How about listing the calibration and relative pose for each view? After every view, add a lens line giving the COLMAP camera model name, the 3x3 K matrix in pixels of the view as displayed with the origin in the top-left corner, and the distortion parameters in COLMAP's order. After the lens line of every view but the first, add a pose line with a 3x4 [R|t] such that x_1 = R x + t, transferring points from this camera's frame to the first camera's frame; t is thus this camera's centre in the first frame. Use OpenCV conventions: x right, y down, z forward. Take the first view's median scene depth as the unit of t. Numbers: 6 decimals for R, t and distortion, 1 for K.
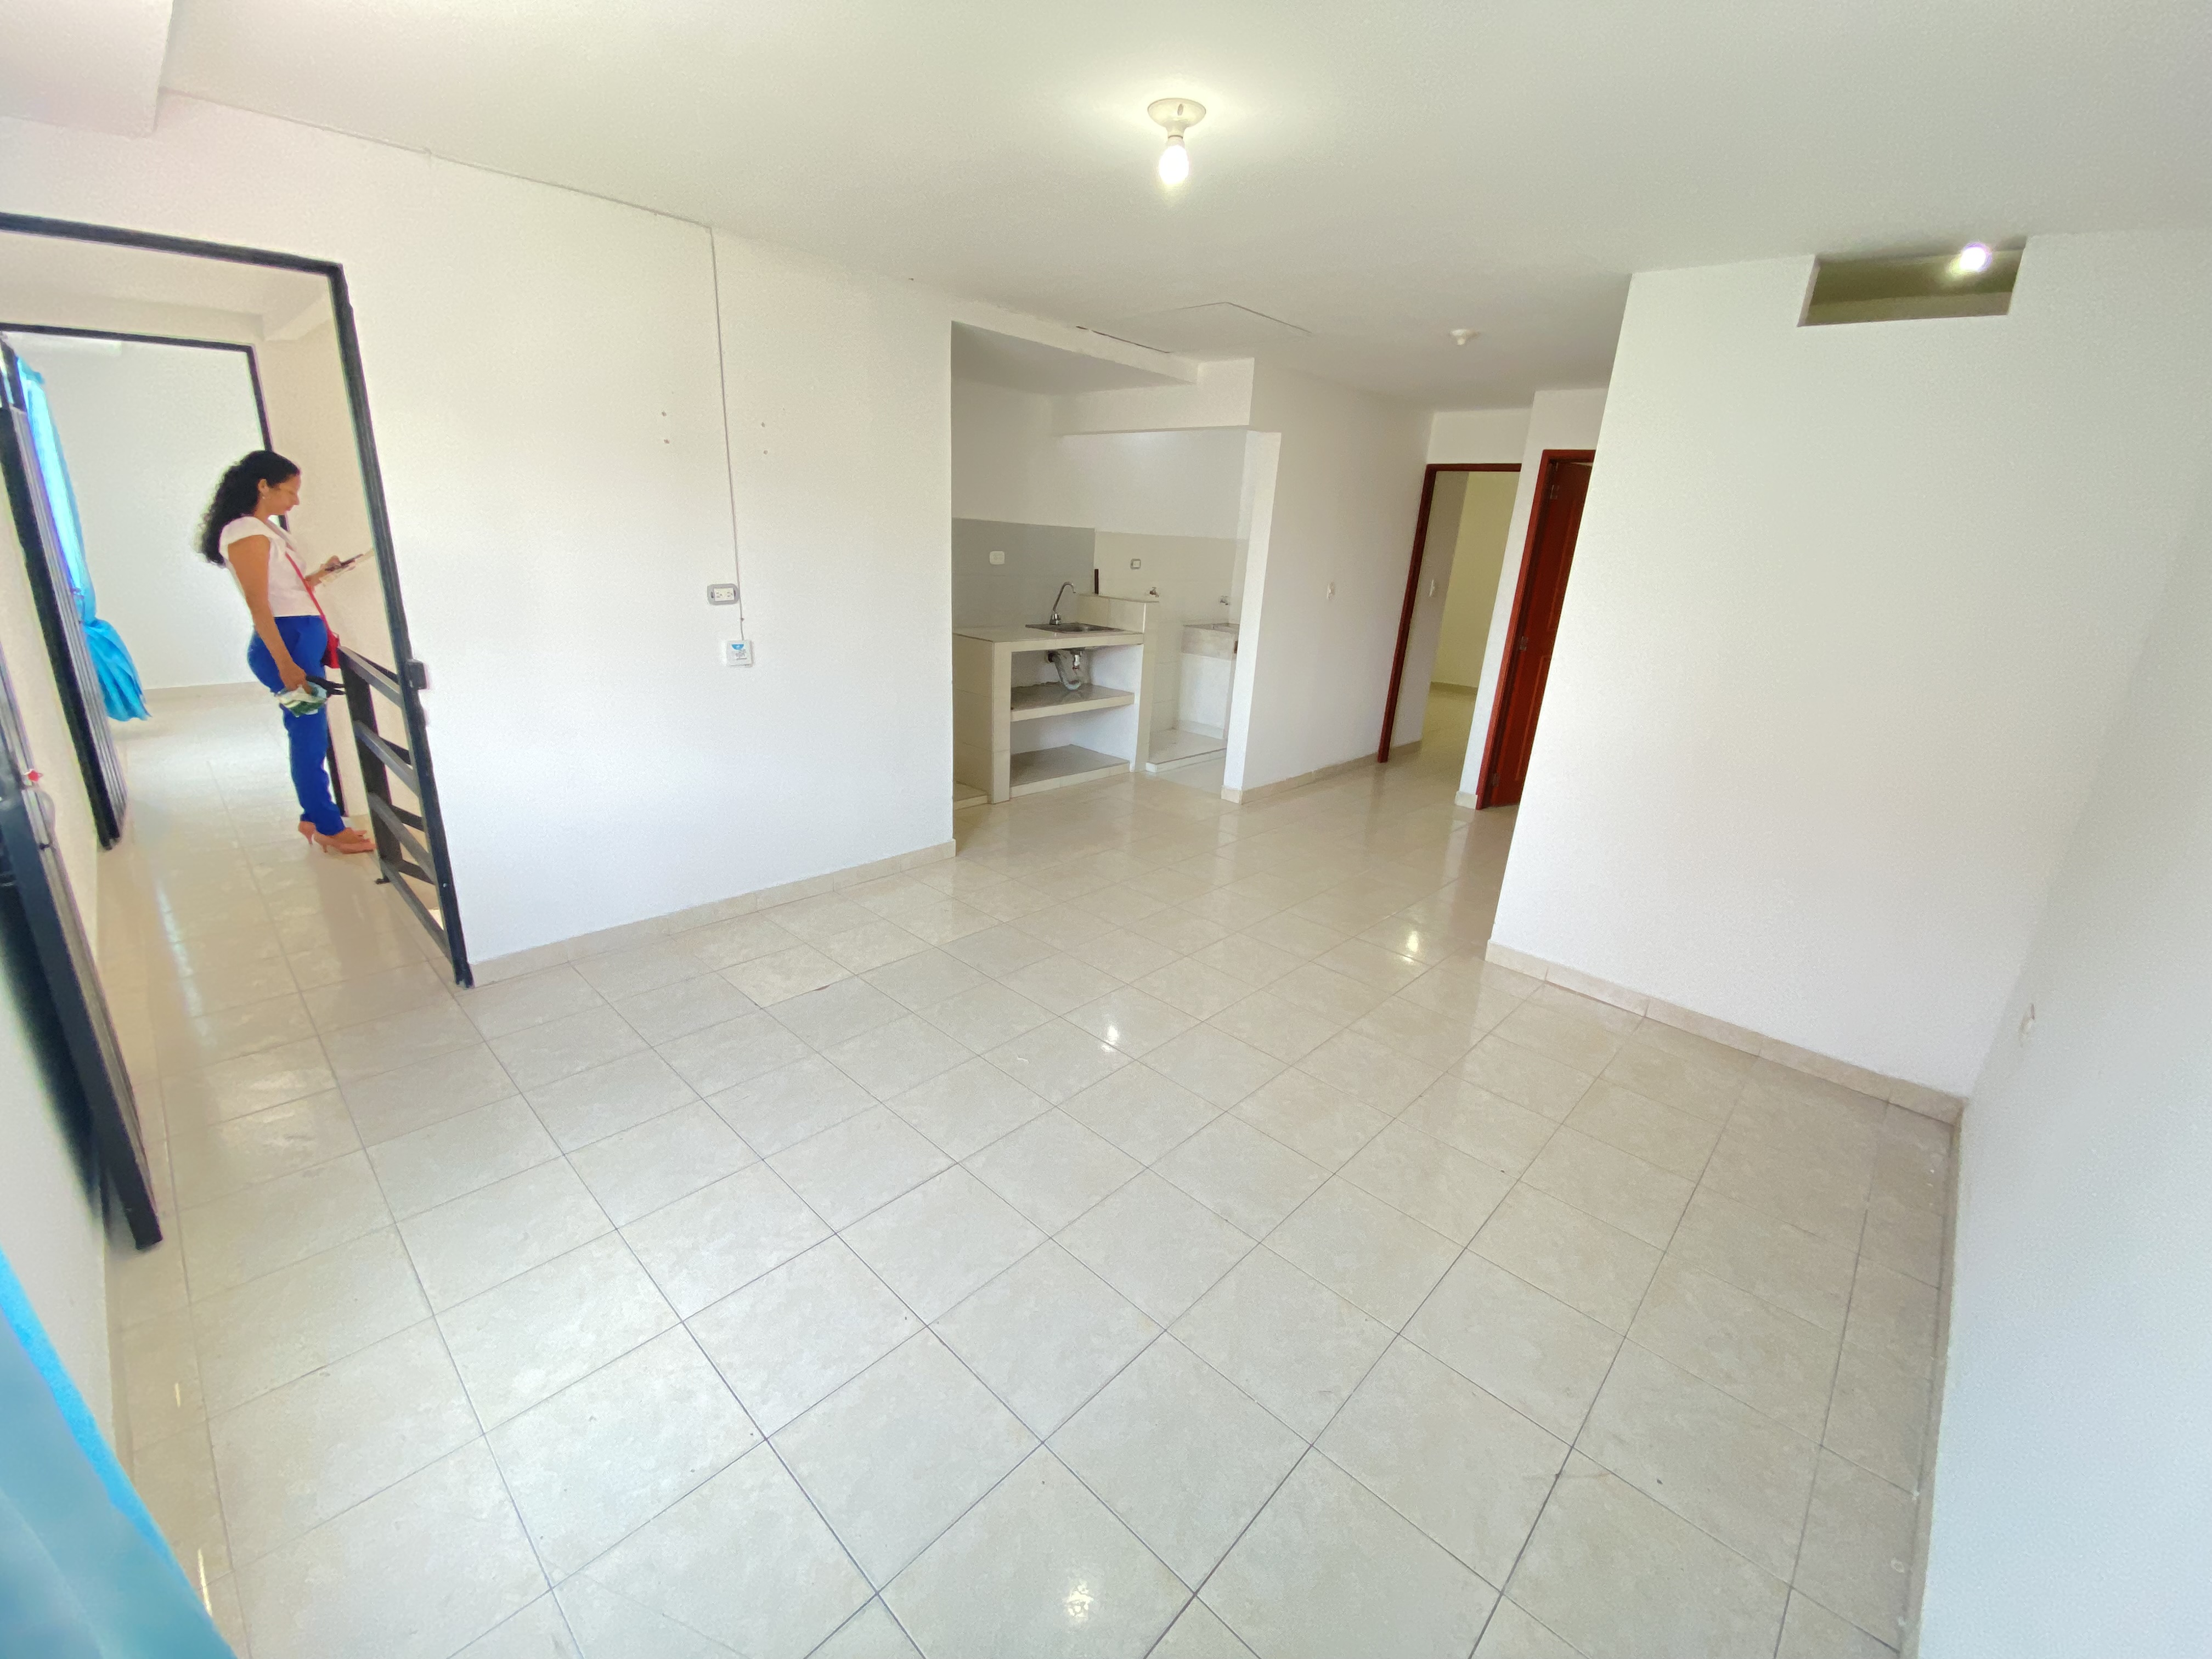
lens RADIAL K [[908.5, 0, 1104.8], [0, 908.5, 822.3], [0, 0, 1]] dist [0.013905, -0.003551]
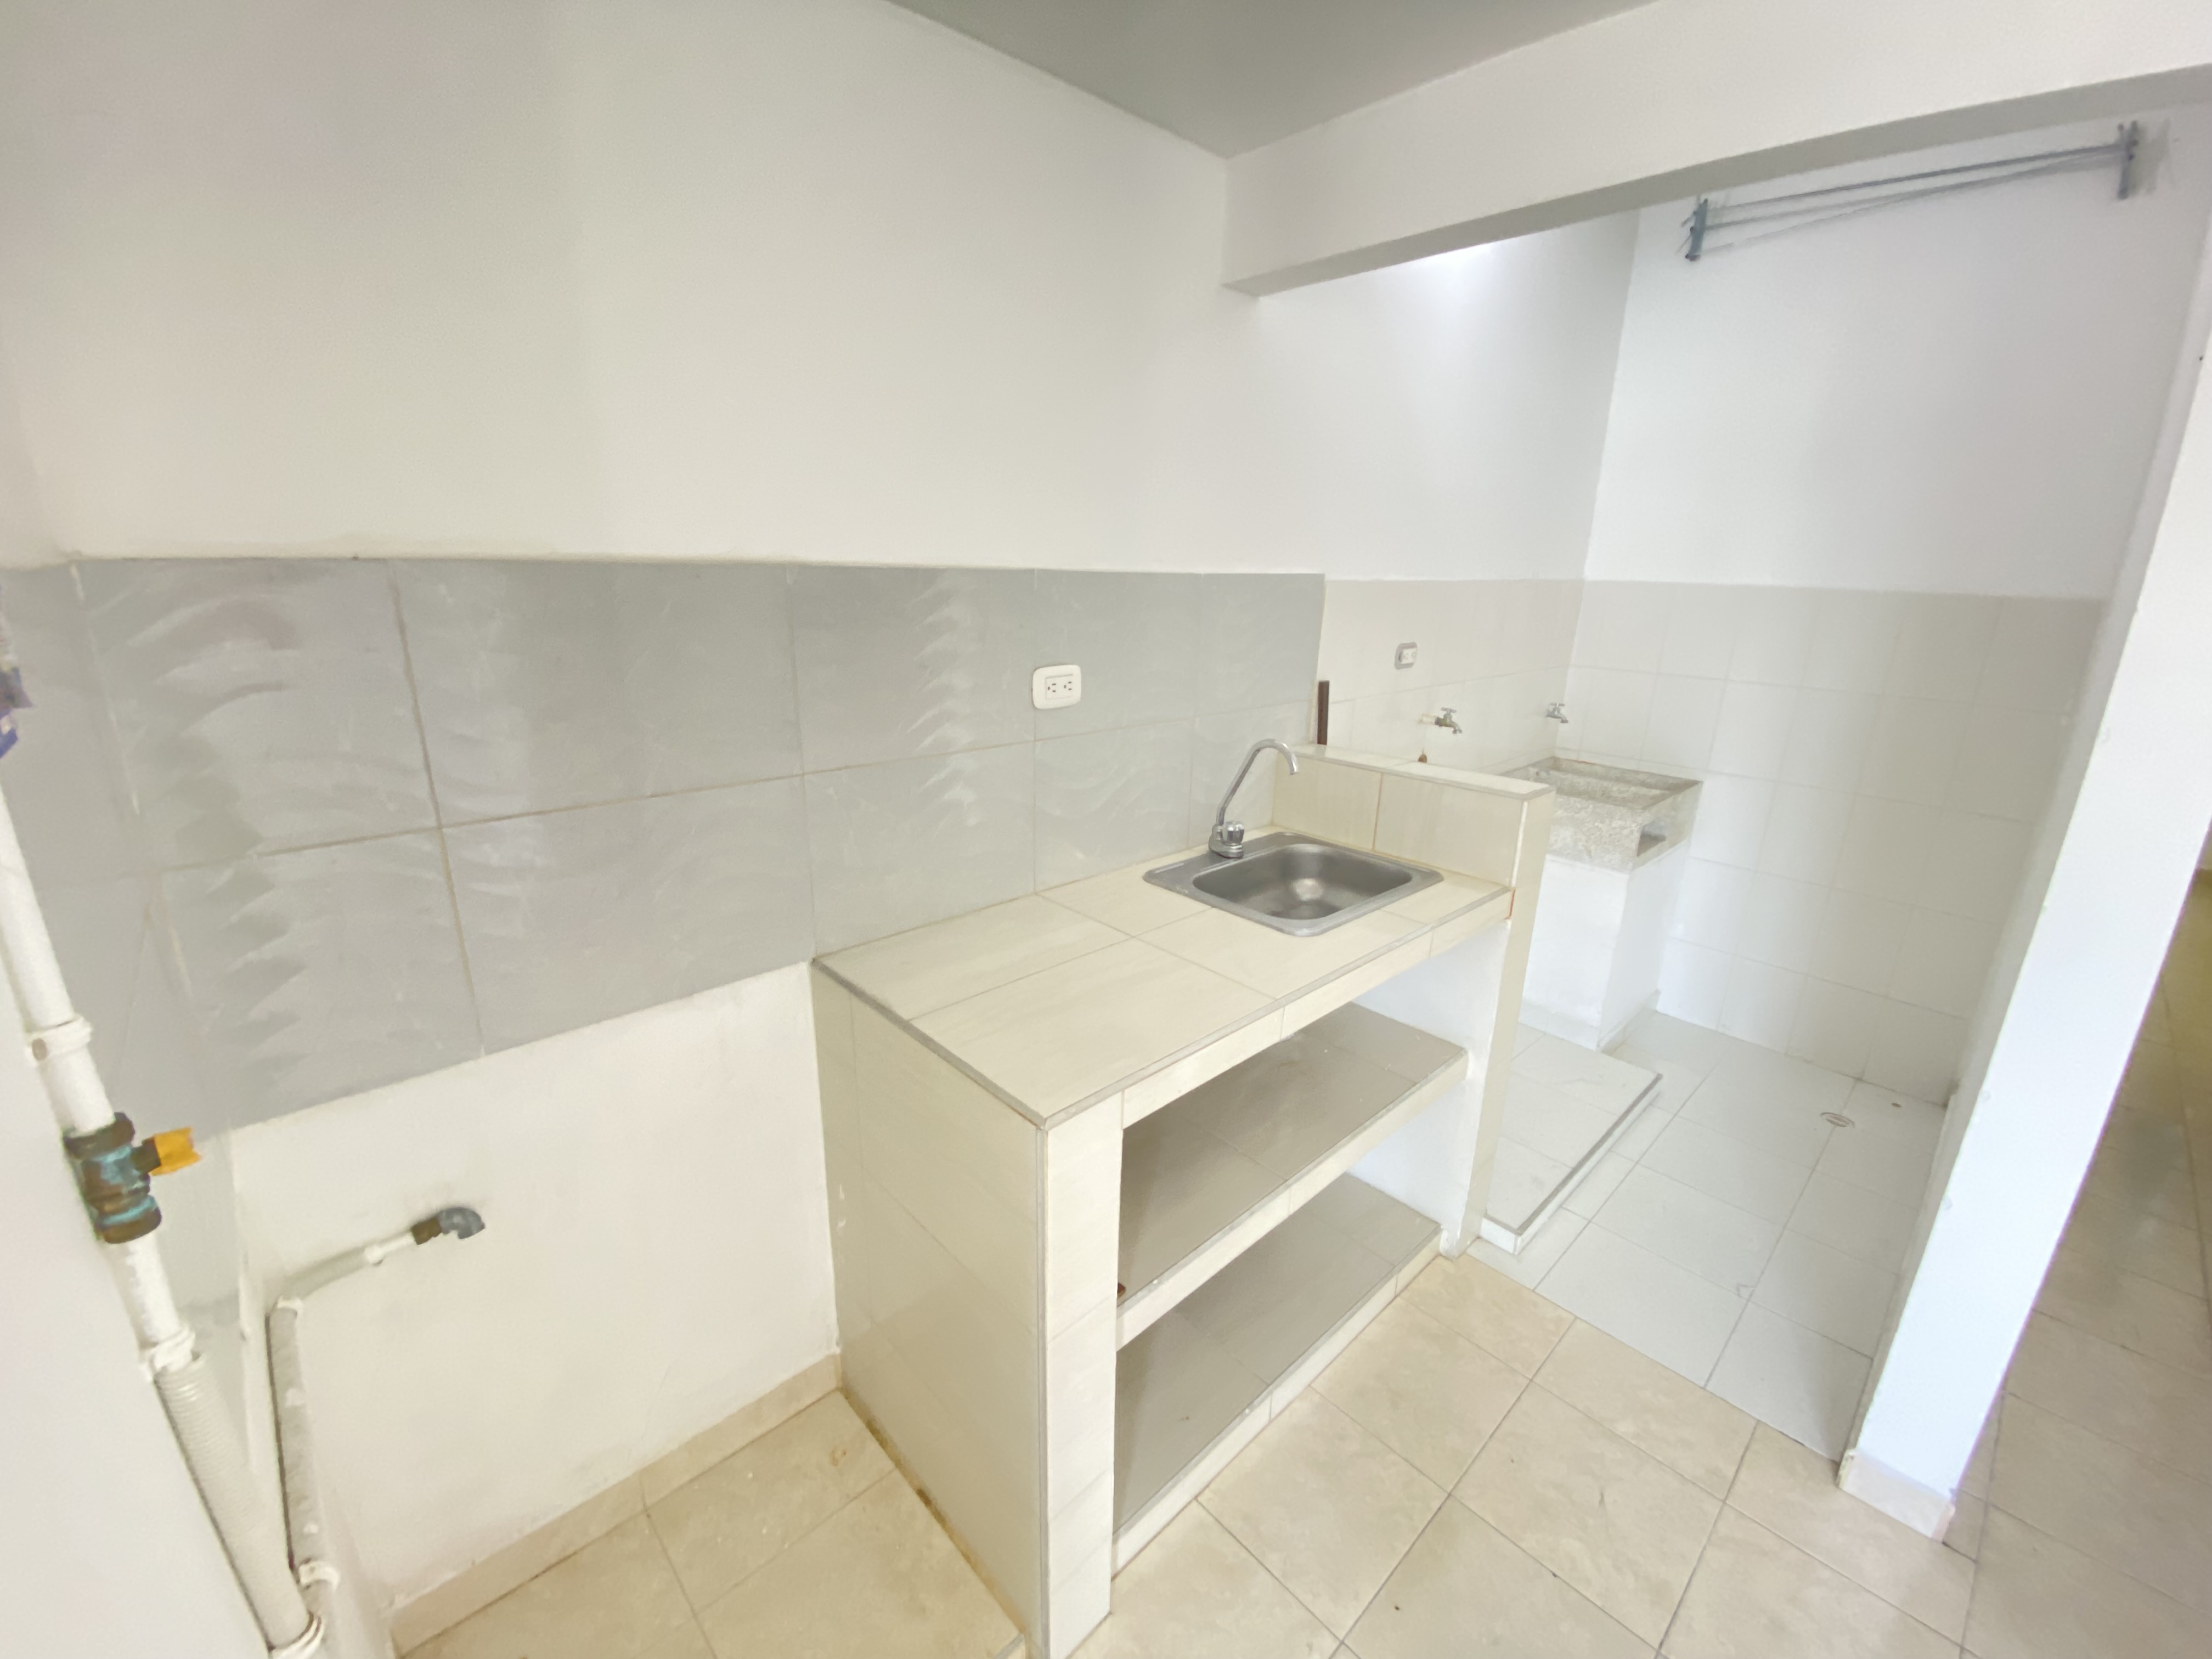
lens RADIAL K [[908.5, 0, 1106.8], [0, 908.5, 830.1], [0, 0, 1]] dist [0.013905, -0.003551]
pose [[0.997603, -0.019422, -0.066417, -0.075144], [0.018208, 0.999657, -0.018830, -0.215476], [0.066760, 0.017575, 0.997614, 0.635906]]
